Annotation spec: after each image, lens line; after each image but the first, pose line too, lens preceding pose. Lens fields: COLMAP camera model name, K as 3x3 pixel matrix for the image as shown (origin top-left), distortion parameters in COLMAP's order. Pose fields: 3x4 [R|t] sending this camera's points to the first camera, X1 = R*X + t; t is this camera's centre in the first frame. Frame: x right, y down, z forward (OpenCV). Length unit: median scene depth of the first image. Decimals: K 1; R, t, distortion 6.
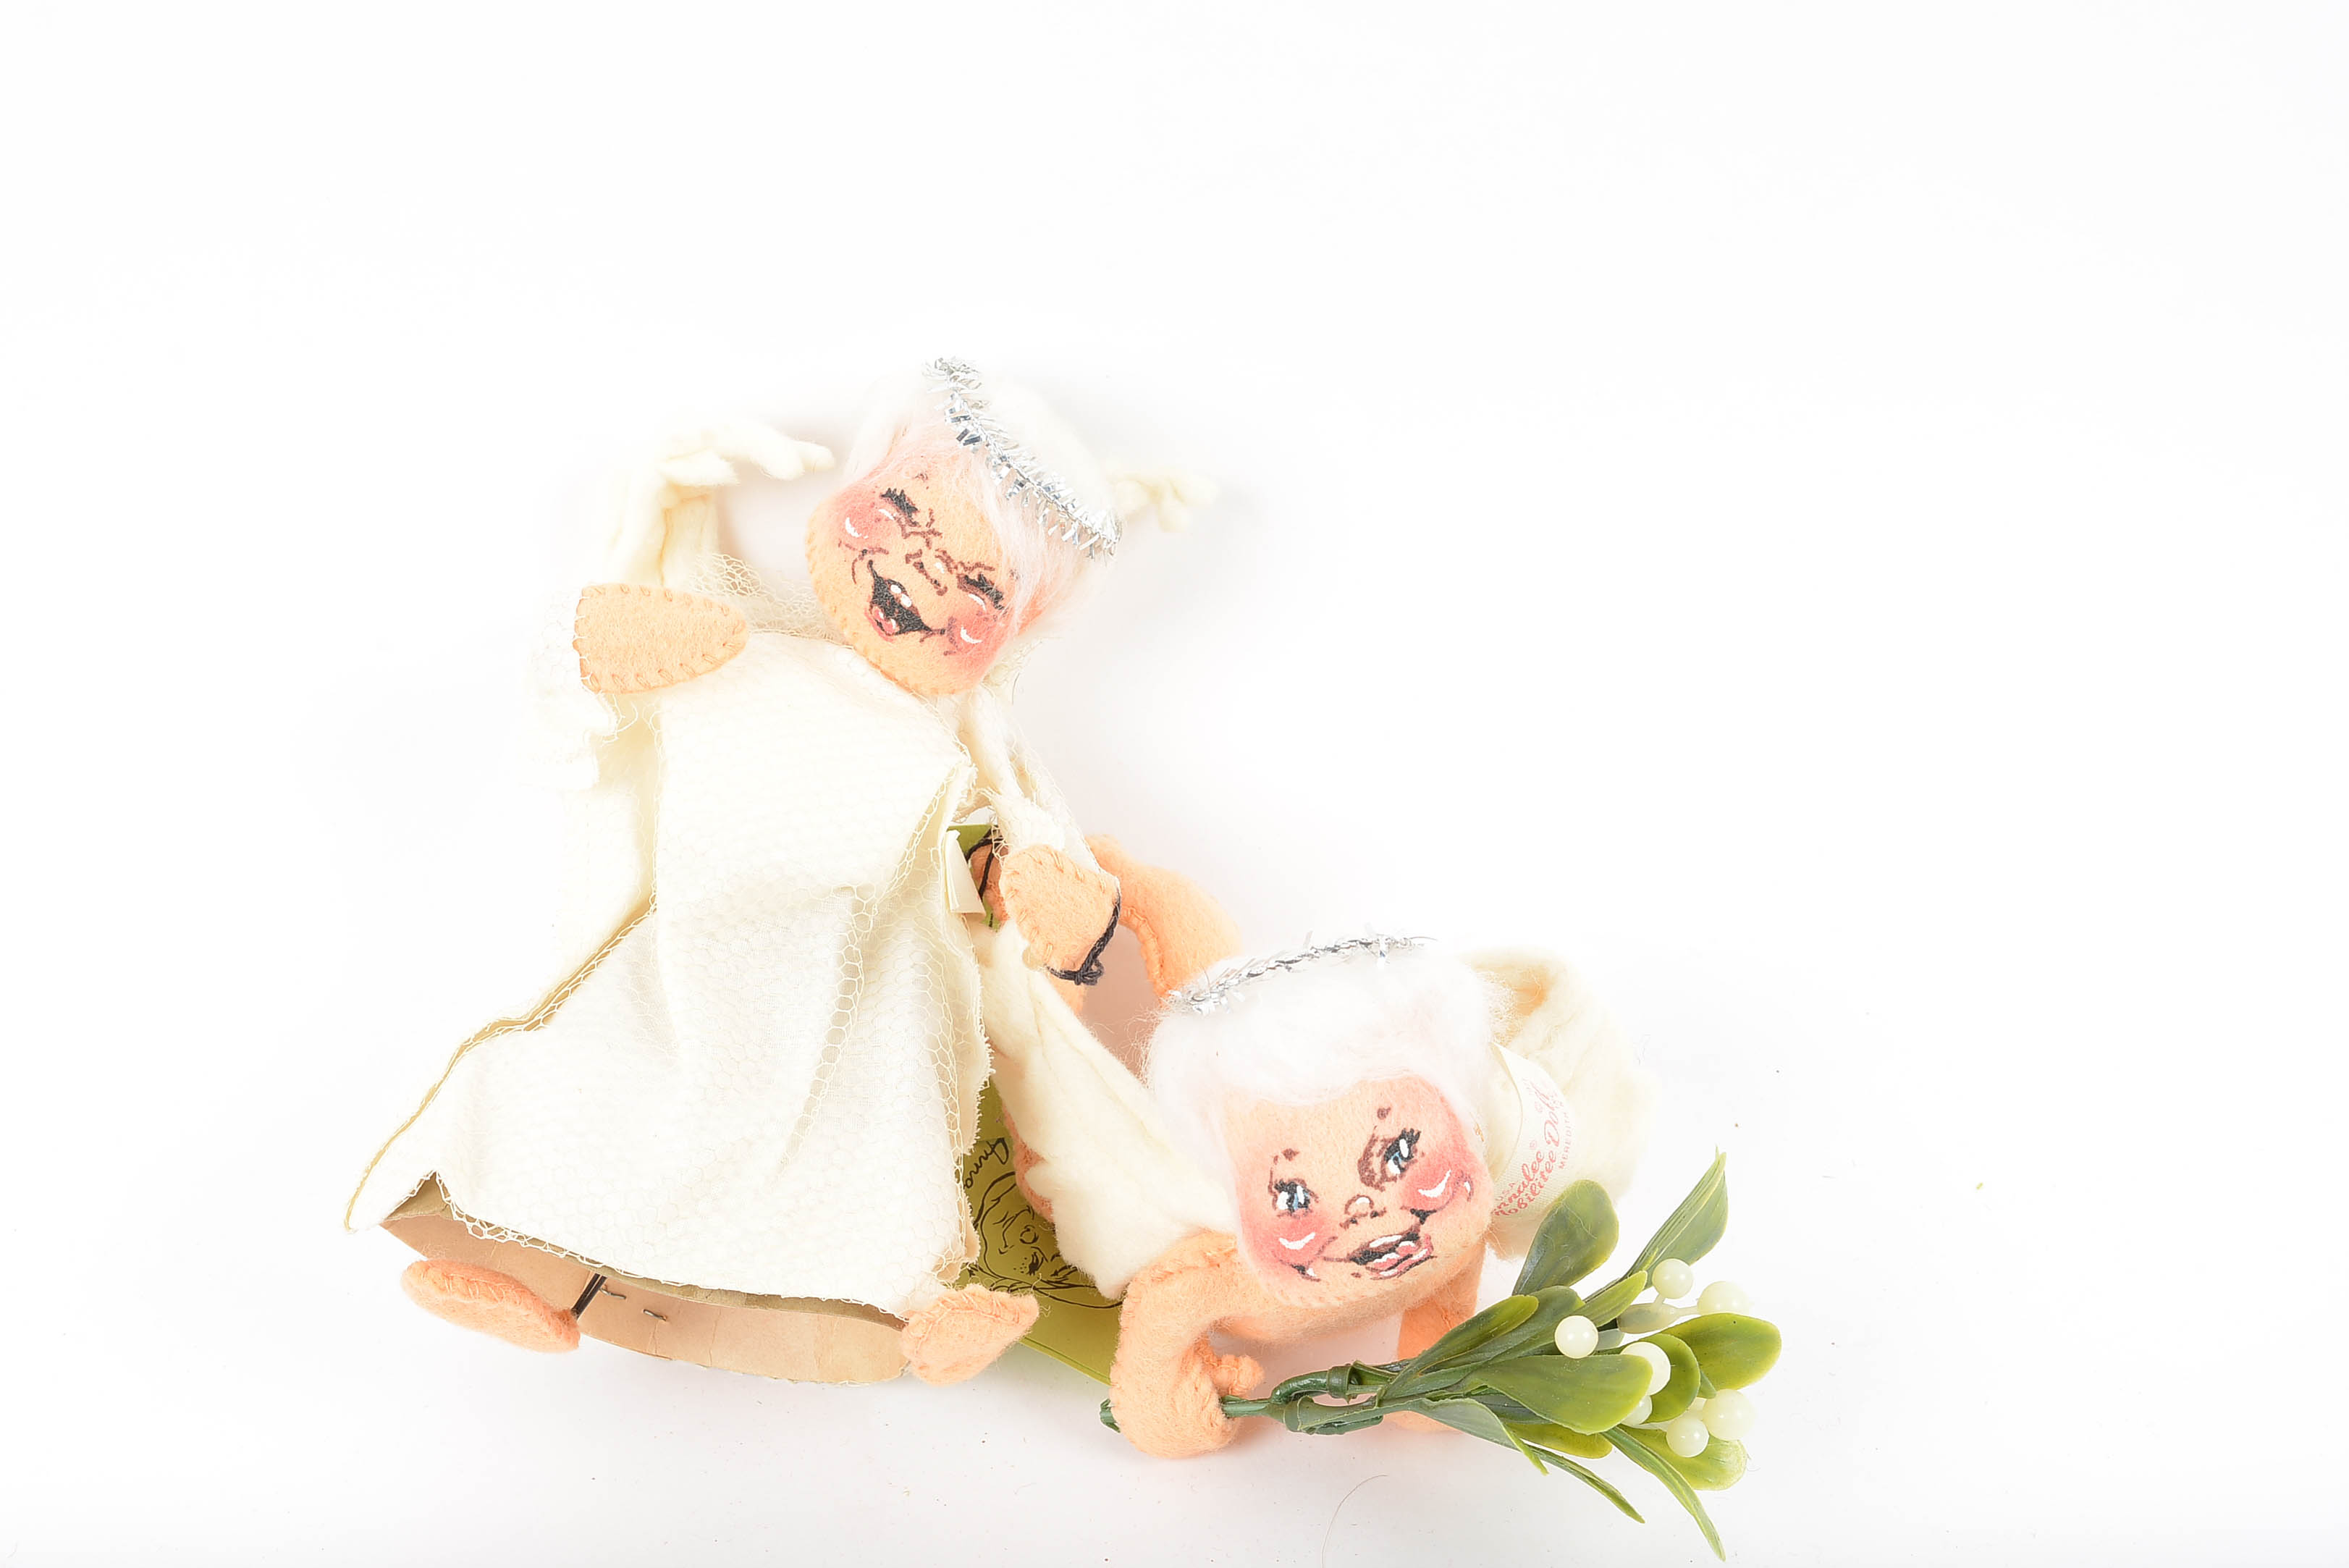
lens RADIAL K [[2768.3, 0, 1174.5], [0, 2768.3, 784.0], [0, 0, 1]] dist [-0.011551, 0.003787]
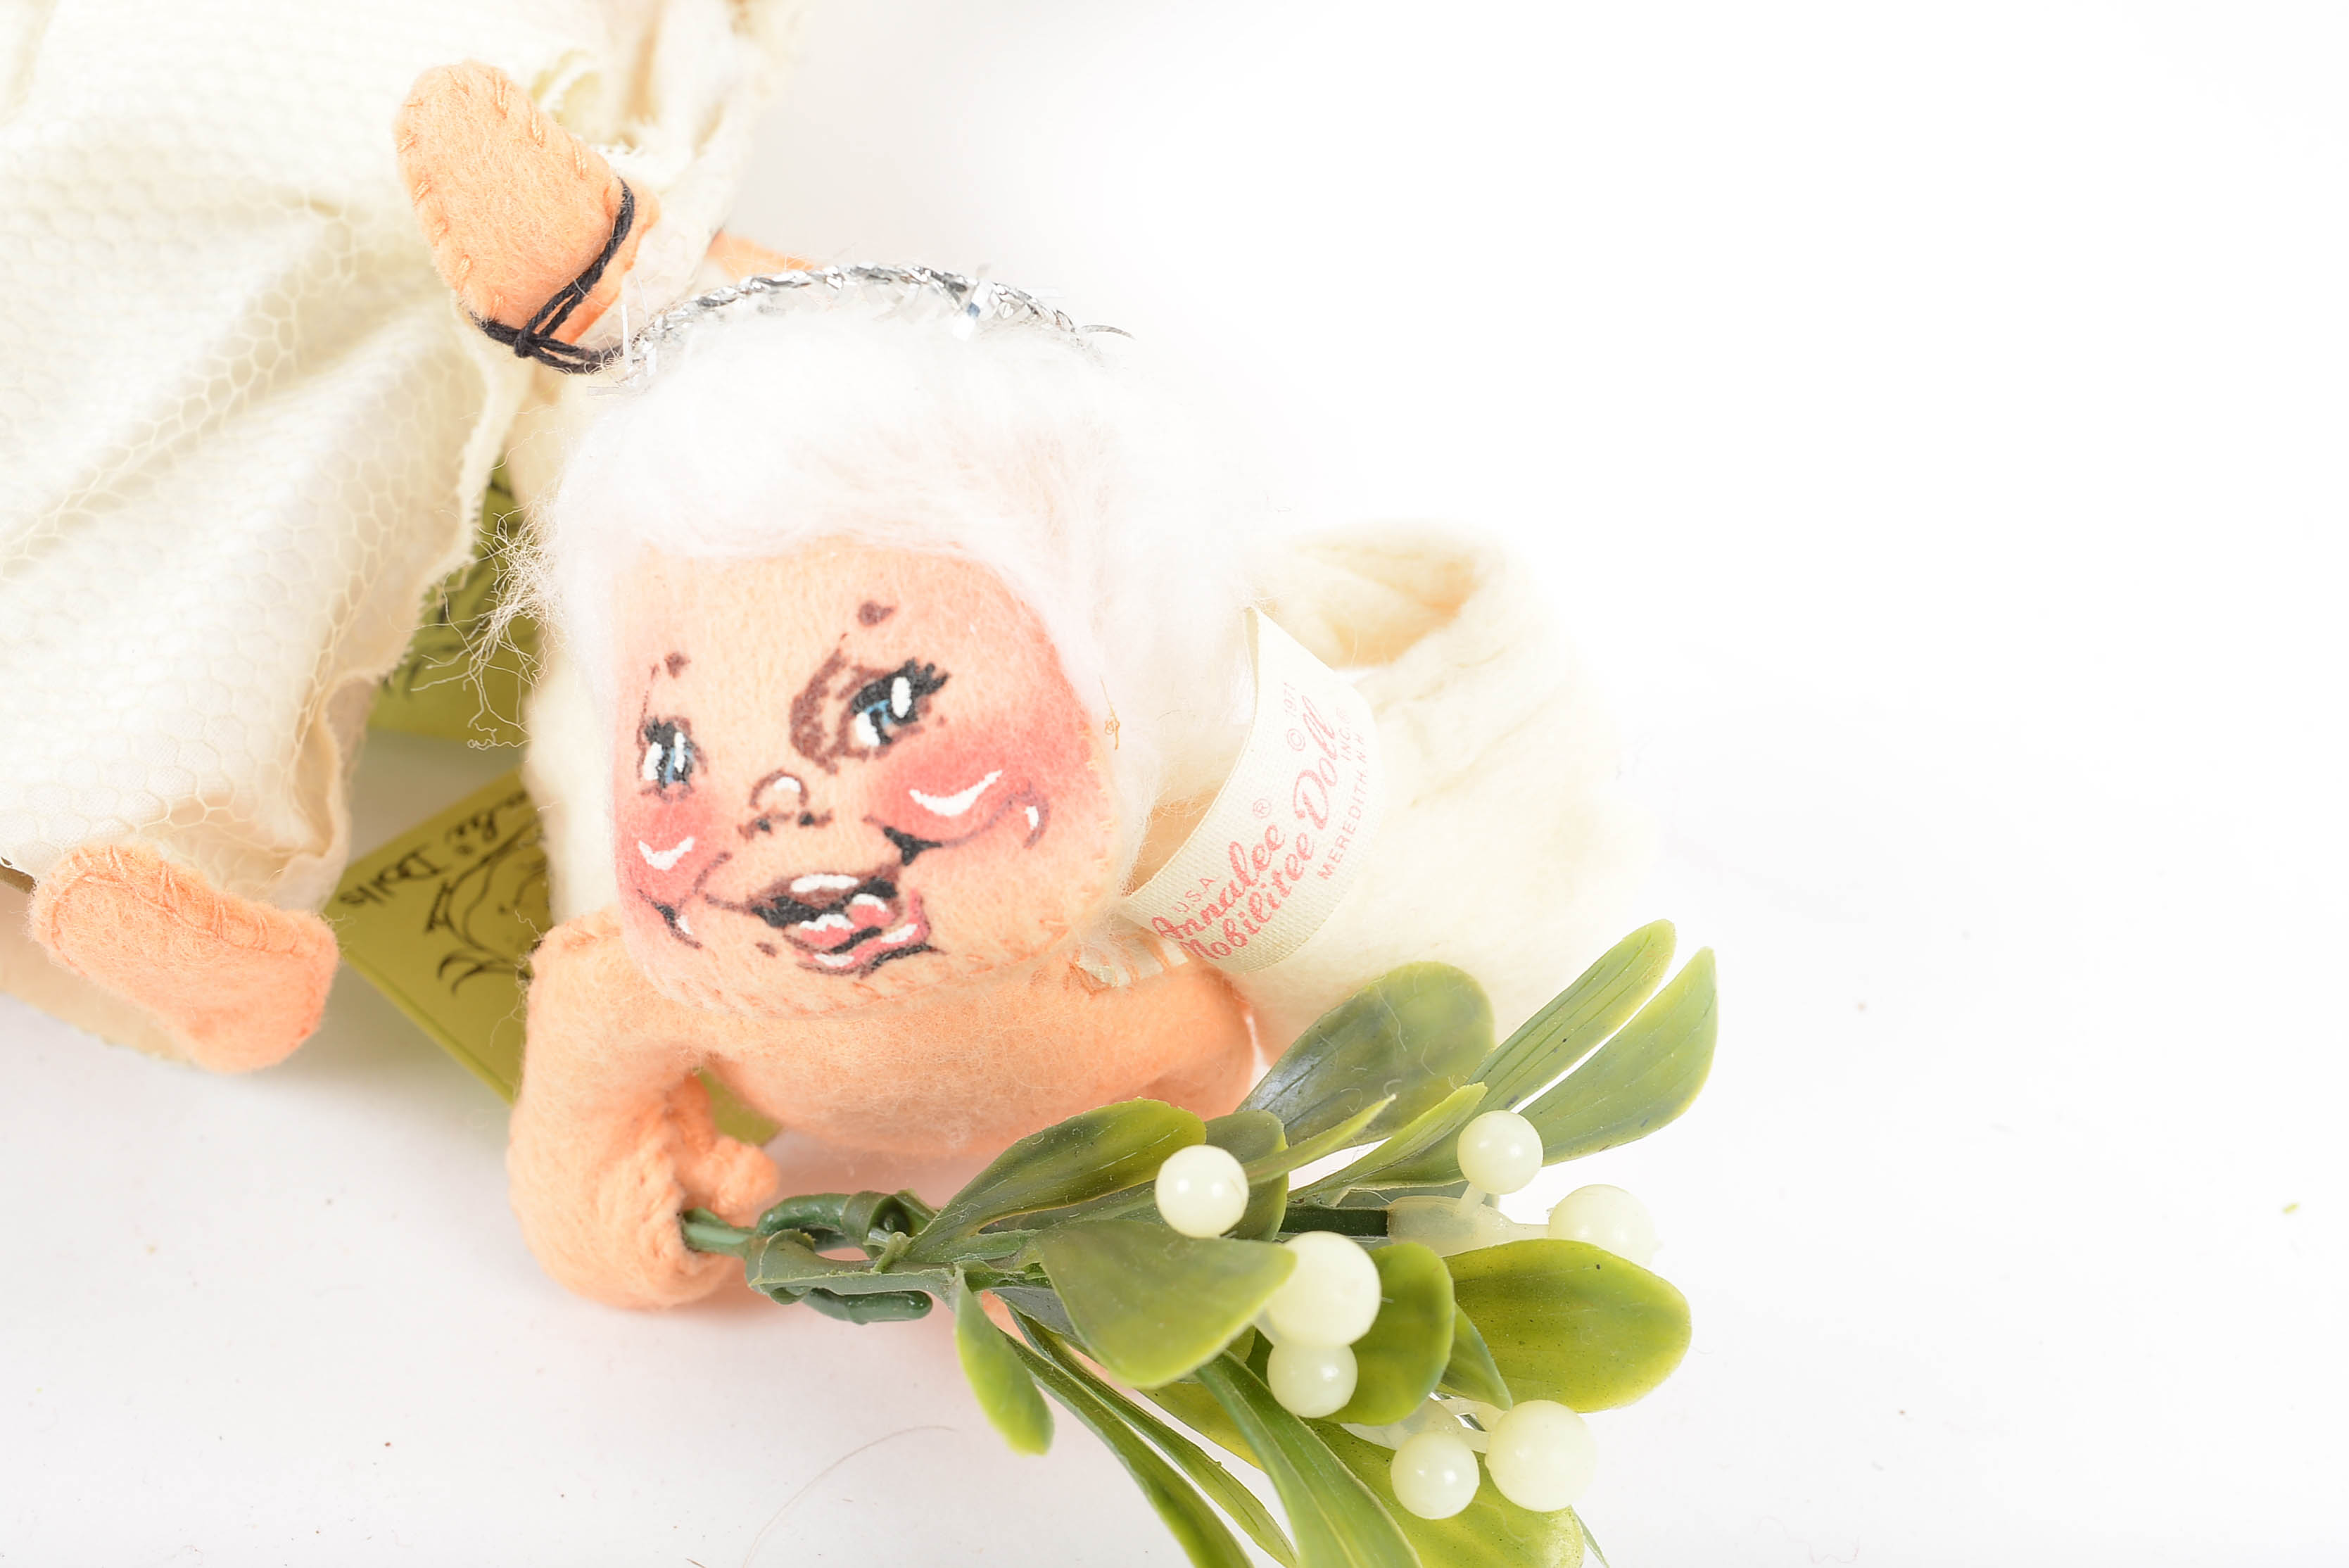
lens RADIAL K [[2768.4, 0, 1174.5], [0, 2768.4, 784.0], [0, 0, 1]] dist [-0.011551, 0.003787]
pose [[0.957222, 0.200741, -0.208398, 0.226449], [-0.204292, 0.978899, 0.004571, 0.133931], [0.204919, 0.038198, 0.978033, 0.551858]]
